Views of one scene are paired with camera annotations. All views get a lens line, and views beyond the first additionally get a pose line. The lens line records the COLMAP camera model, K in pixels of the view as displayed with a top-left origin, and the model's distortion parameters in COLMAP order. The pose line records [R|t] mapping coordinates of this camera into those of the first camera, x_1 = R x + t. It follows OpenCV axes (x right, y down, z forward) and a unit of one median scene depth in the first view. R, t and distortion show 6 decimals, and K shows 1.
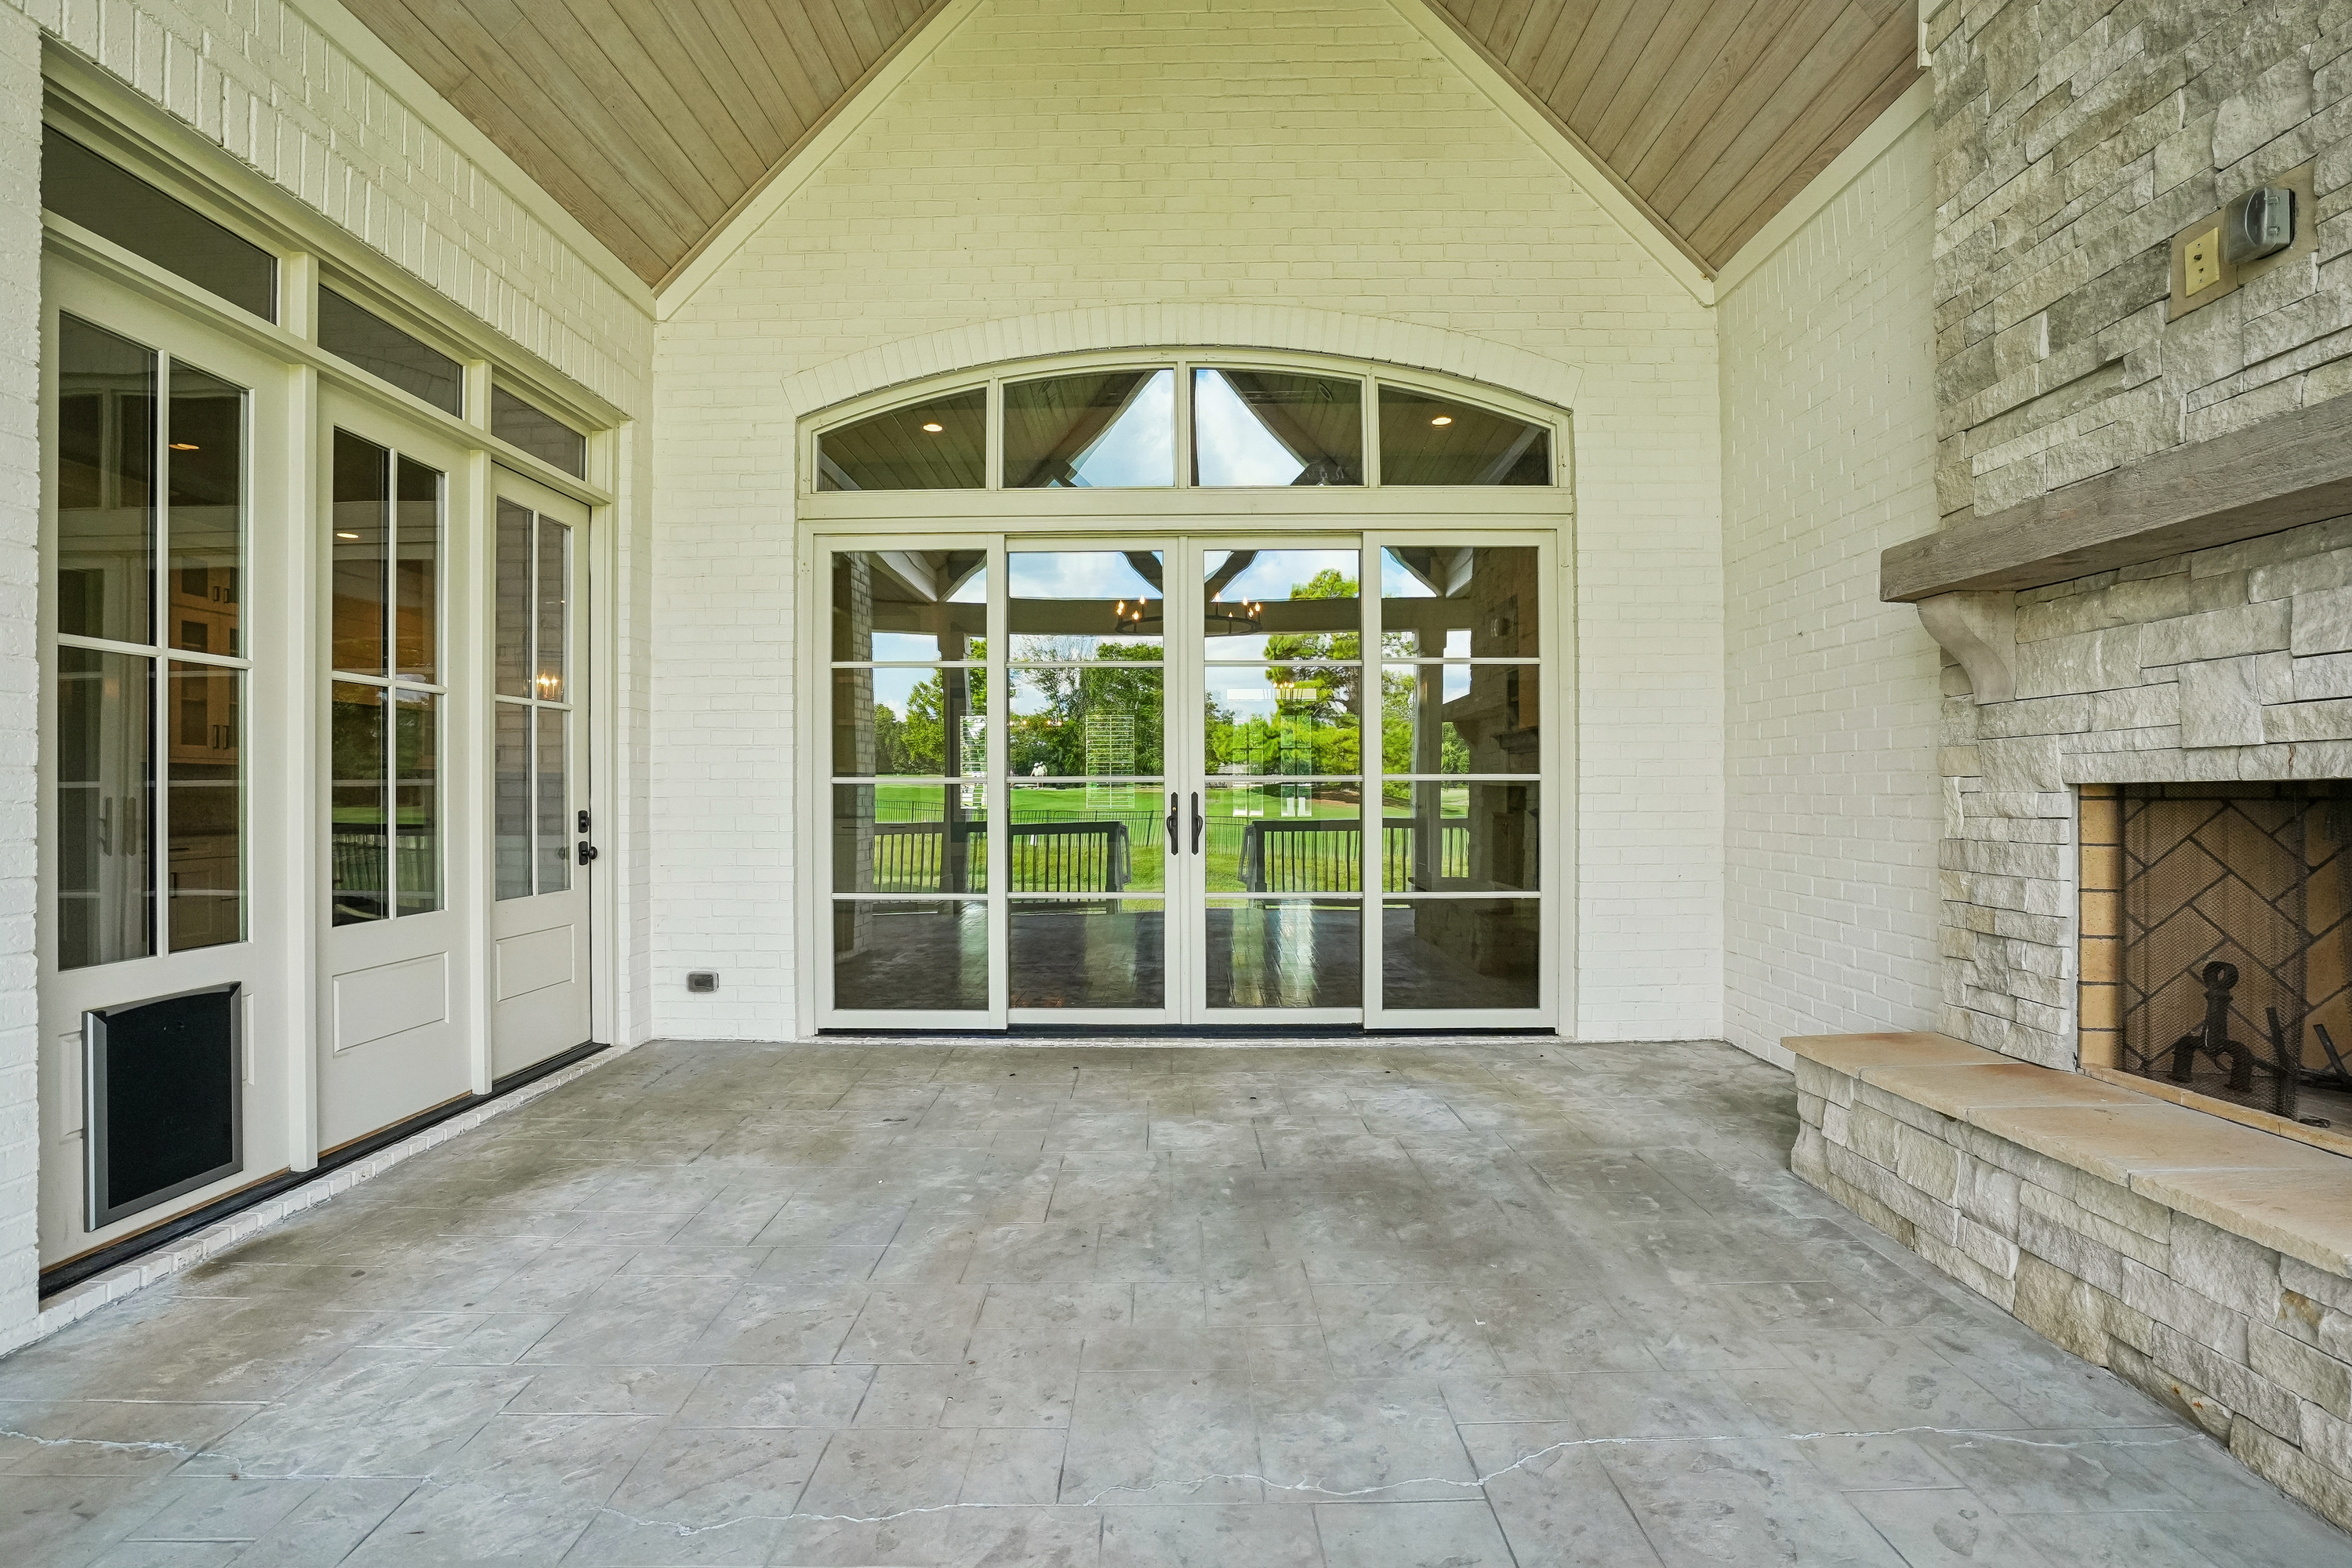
lens RADIAL K [[1108.9, 0, 1179.6], [0, 1108.9, 788.6], [0, 0, 1]] dist [-0.049948, 0.015919]
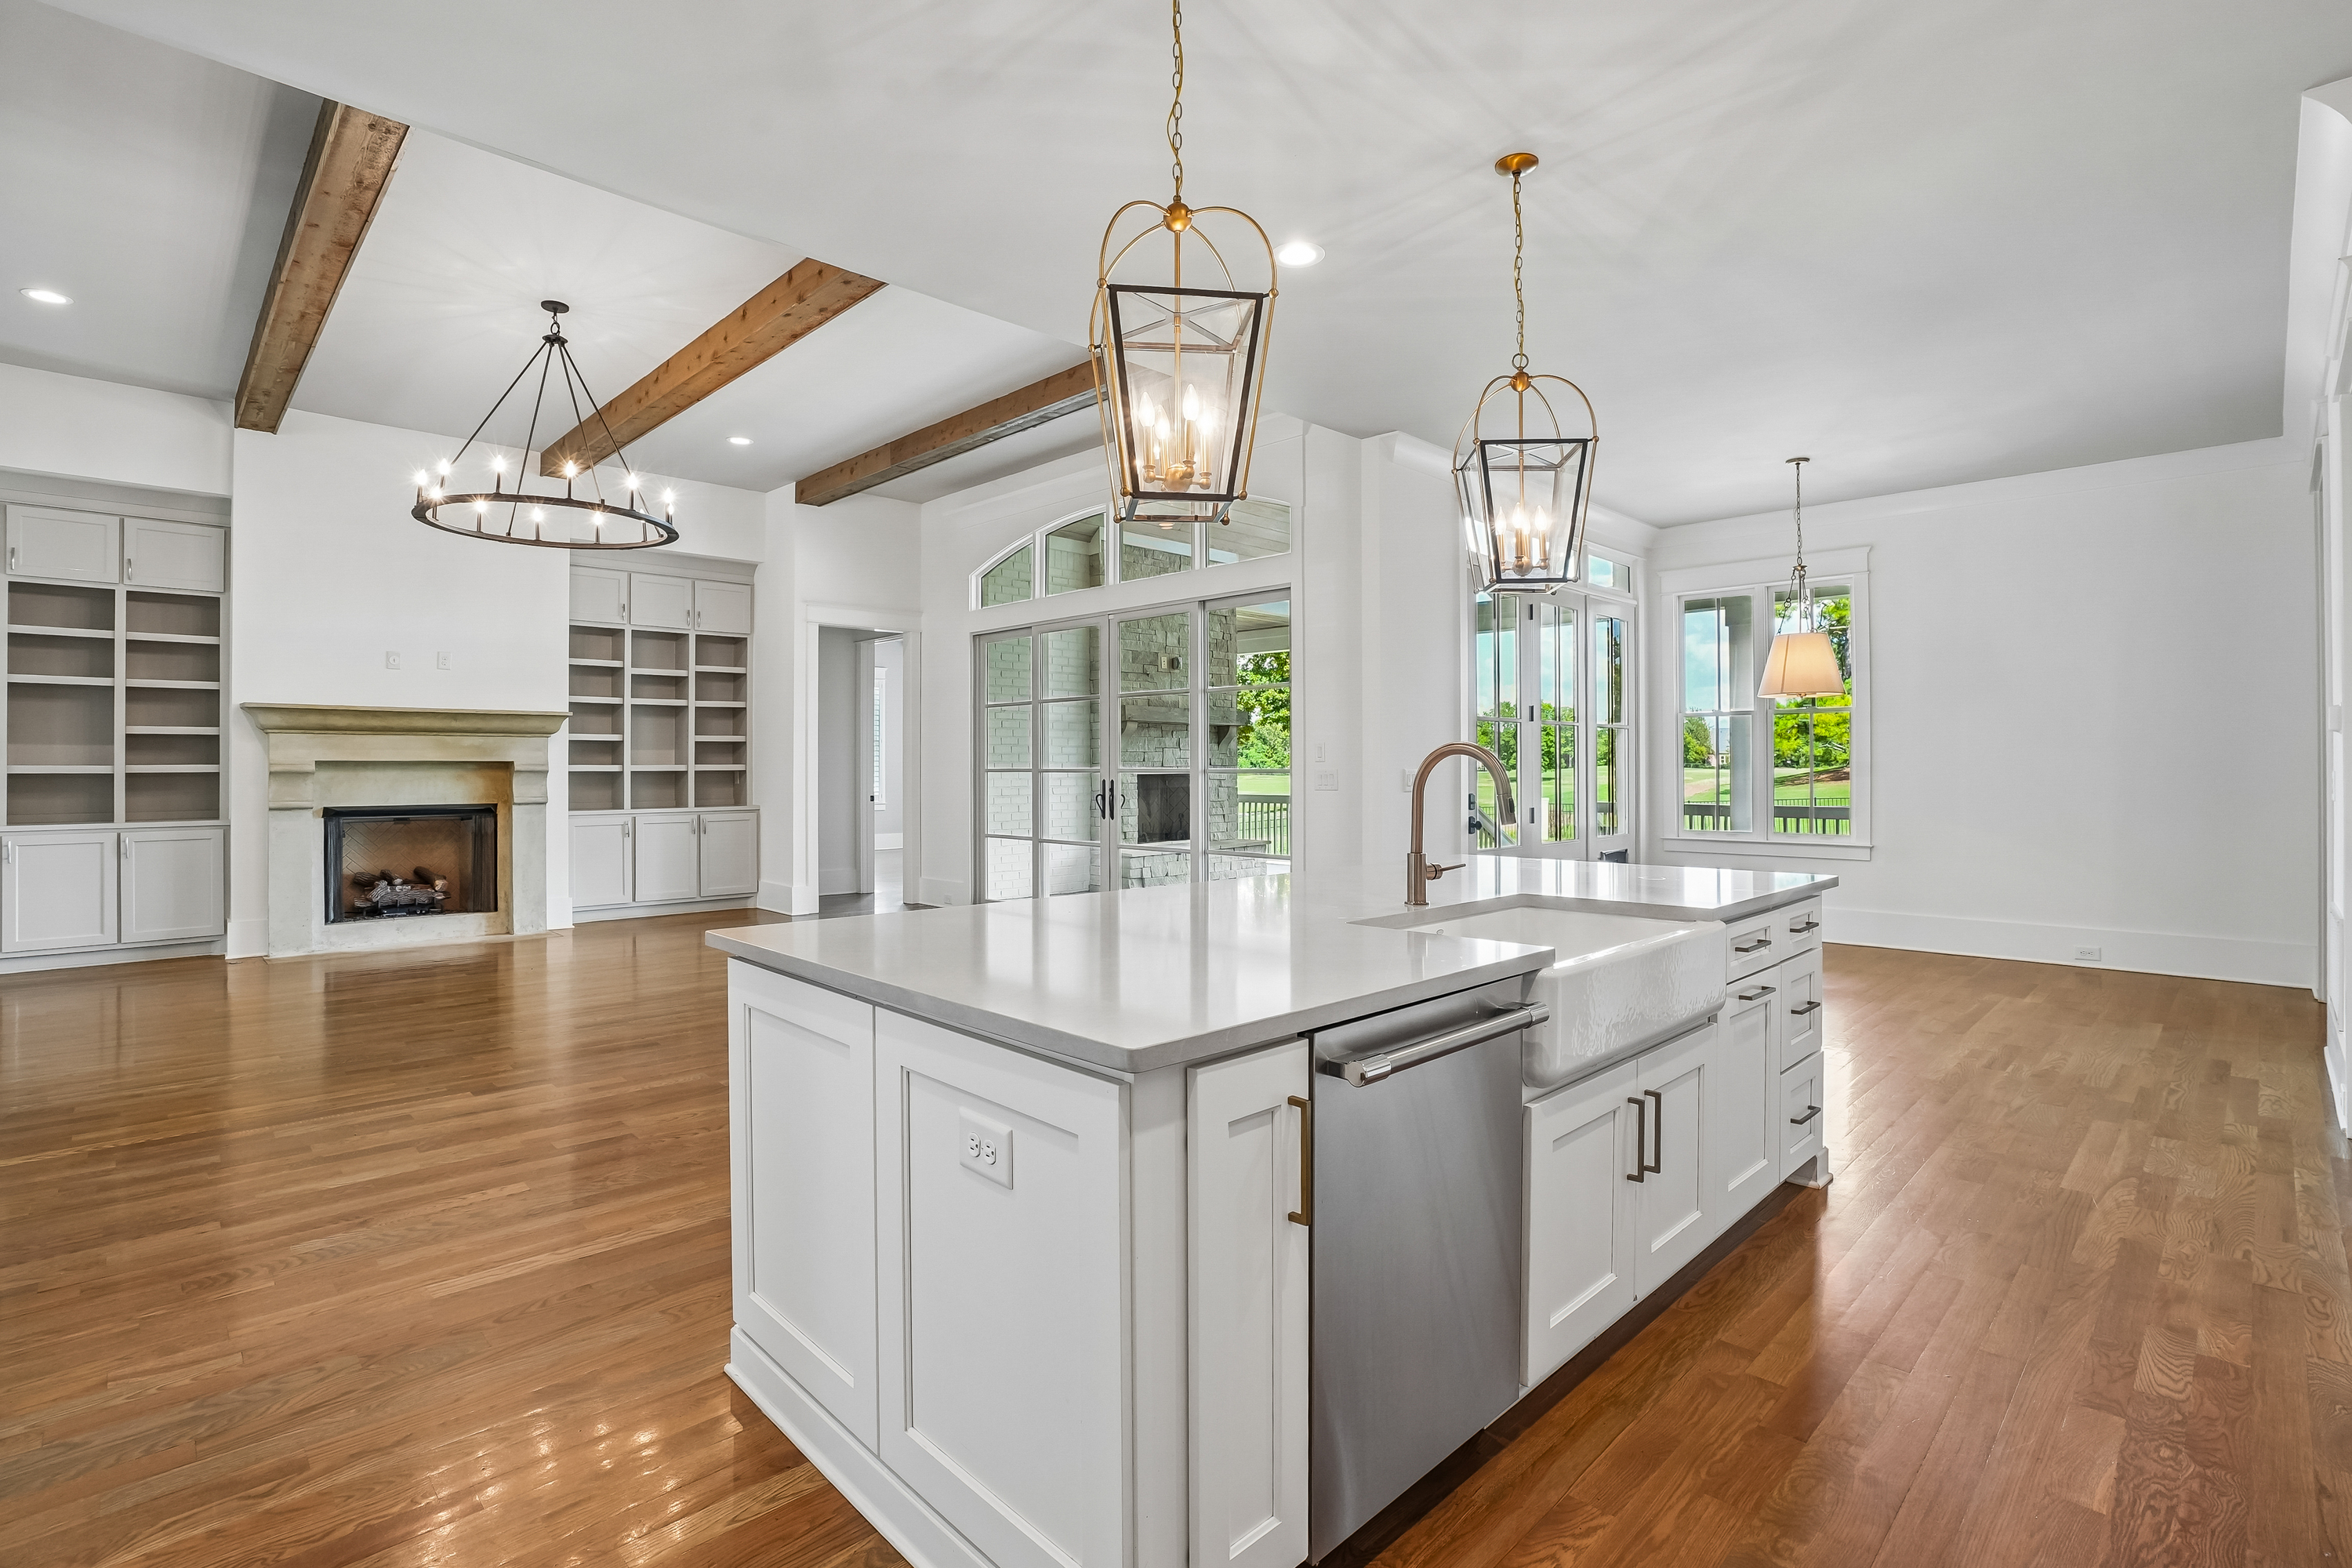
lens RADIAL K [[1108.9, 0, 1175.3], [0, 1108.9, 757.8], [0, 0, 1]] dist [-0.049948, 0.015919]
pose [[-0.712530, 0.014451, 0.701493, -2.262661], [0.006094, 0.999878, -0.014407, -0.004408], [-0.701615, -0.005990, -0.712531, 4.031189]]
